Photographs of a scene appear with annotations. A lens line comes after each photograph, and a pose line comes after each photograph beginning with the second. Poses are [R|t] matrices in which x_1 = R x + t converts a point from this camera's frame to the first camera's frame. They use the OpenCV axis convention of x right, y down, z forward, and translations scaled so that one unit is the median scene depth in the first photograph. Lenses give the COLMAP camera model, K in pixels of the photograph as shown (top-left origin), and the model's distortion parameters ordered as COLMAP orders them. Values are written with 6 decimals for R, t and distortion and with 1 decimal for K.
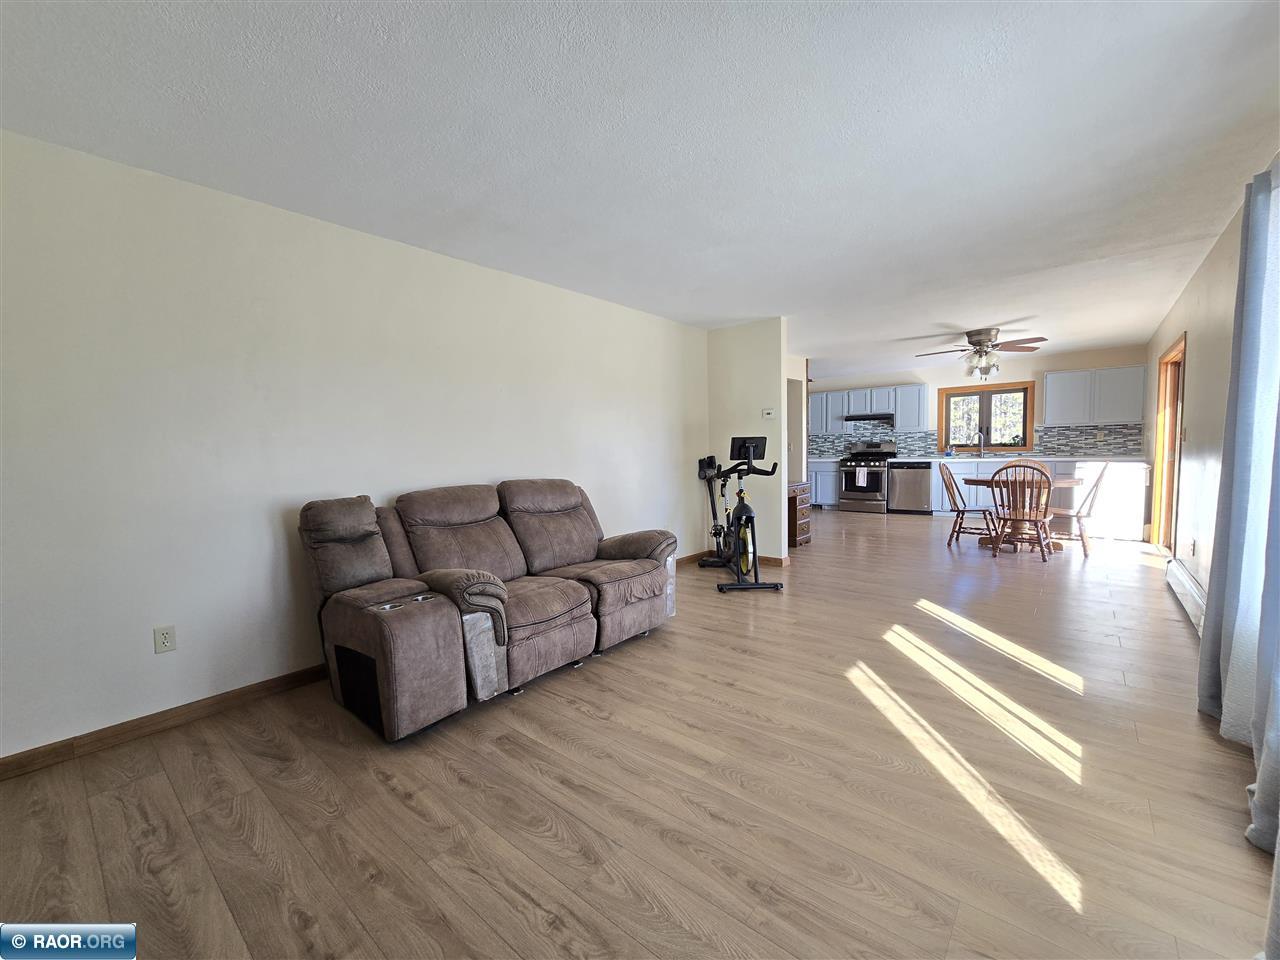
lens RADIAL K [[522.6, 0, 626.6], [0, 522.6, 489.4], [0, 0, 1]] dist [-0.004099, 0.000034]
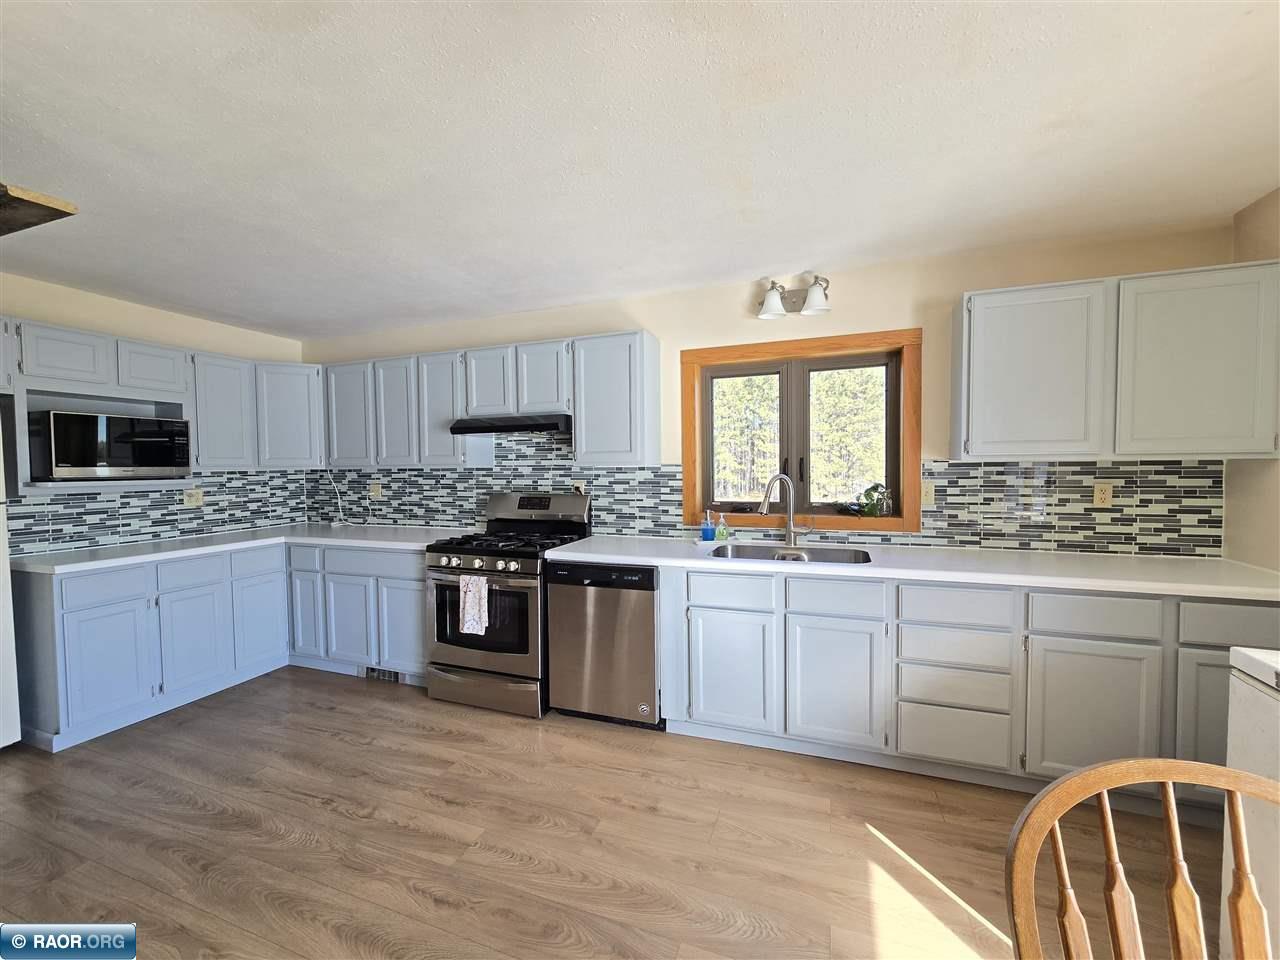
lens RADIAL K [[522.6, 0, 633.8], [0, 522.6, 485.8], [0, 0, 1]] dist [-0.004099, 0.000034]
pose [[0.940008, 0.004942, 0.341117, 0.442499], [0.013328, 0.998600, -0.051195, -0.080966], [-0.340892, 0.052670, 0.938626, 0.676243]]
